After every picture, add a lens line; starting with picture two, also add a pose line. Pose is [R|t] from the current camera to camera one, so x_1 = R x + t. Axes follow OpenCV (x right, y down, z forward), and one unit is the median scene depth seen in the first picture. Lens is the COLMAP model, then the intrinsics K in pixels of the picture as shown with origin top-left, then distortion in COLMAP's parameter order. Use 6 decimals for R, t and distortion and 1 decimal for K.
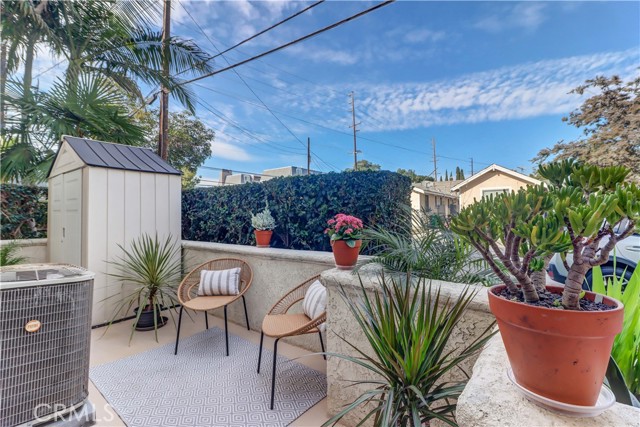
lens RADIAL K [[308.4, 0, 320.0], [0, 308.4, 213.5], [0, 0, 1]] dist [0.003685, 0.000097]
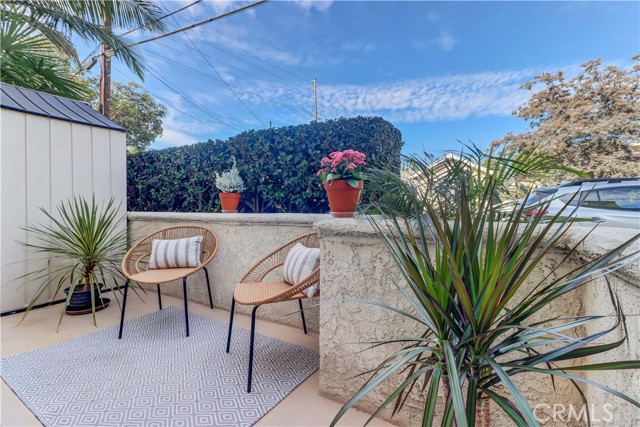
lens RADIAL K [[303.1, 0, 322.0], [0, 303.1, 215.8], [0, 0, 1]] dist [0.000185, -0.000984]
pose [[0.988823, 0.009587, 0.148783, -0.053567], [-0.013495, 0.999589, 0.025279, 0.090407], [-0.148479, -0.027004, 0.988547, 0.120990]]
